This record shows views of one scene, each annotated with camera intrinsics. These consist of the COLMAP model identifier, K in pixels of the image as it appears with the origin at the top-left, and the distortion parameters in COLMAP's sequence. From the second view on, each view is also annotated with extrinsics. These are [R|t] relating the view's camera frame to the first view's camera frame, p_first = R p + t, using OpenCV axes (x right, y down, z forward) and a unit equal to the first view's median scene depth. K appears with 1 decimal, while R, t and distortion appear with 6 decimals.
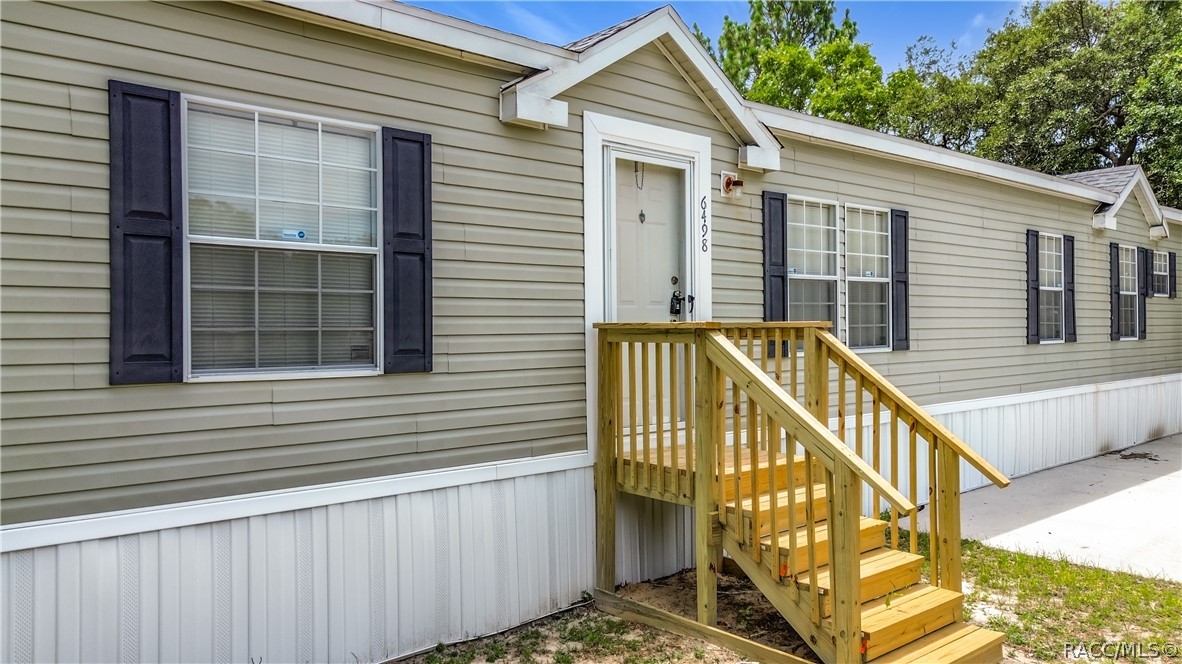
lens RADIAL K [[857.2, 0, 591.0], [0, 857.2, 332.0], [0, 0, 1]] dist [0.046273, -0.002275]
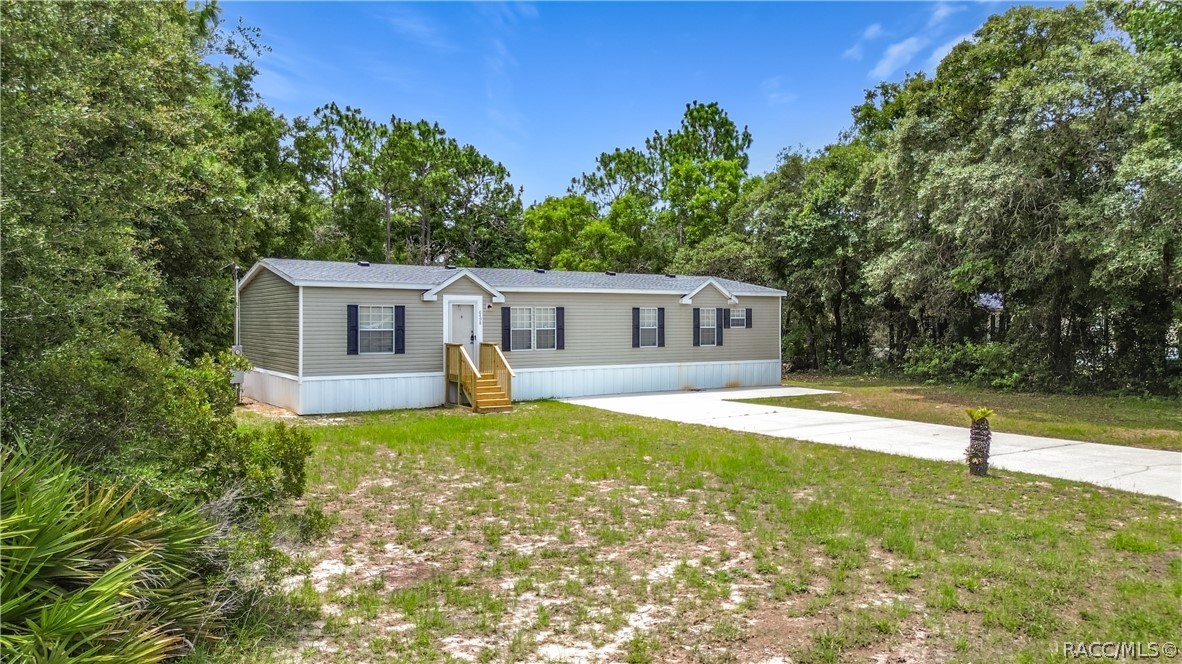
lens RADIAL K [[857.2, 0, 591.0], [0, 857.2, 332.0], [0, 0, 1]] dist [0.046273, -0.002275]
pose [[0.991324, 0.019192, -0.130033, 1.222659], [-0.016098, 0.999563, 0.024805, -0.174910], [0.130452, -0.022496, 0.991199, -3.025586]]
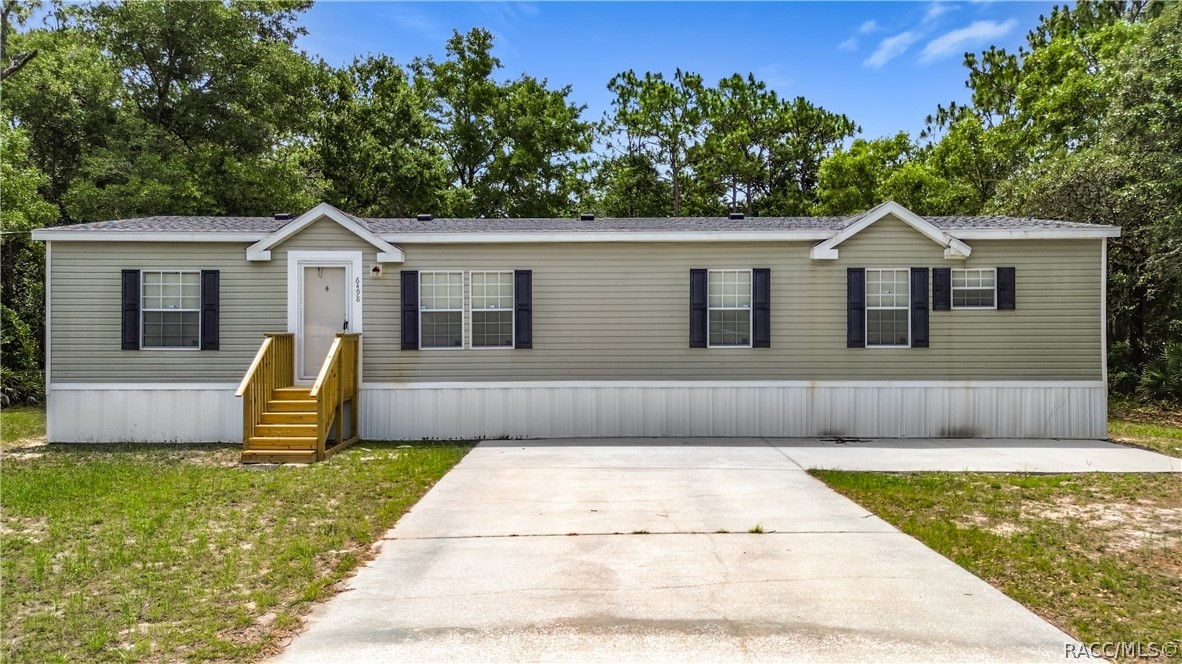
lens RADIAL K [[857.2, 0, 591.0], [0, 857.2, 332.0], [0, 0, 1]] dist [0.046273, -0.002275]
pose [[0.752889, 0.012390, -0.658031, 2.204172], [-0.005648, 0.999908, 0.012366, -0.048100], [0.658123, -0.005594, 0.752889, -0.319136]]
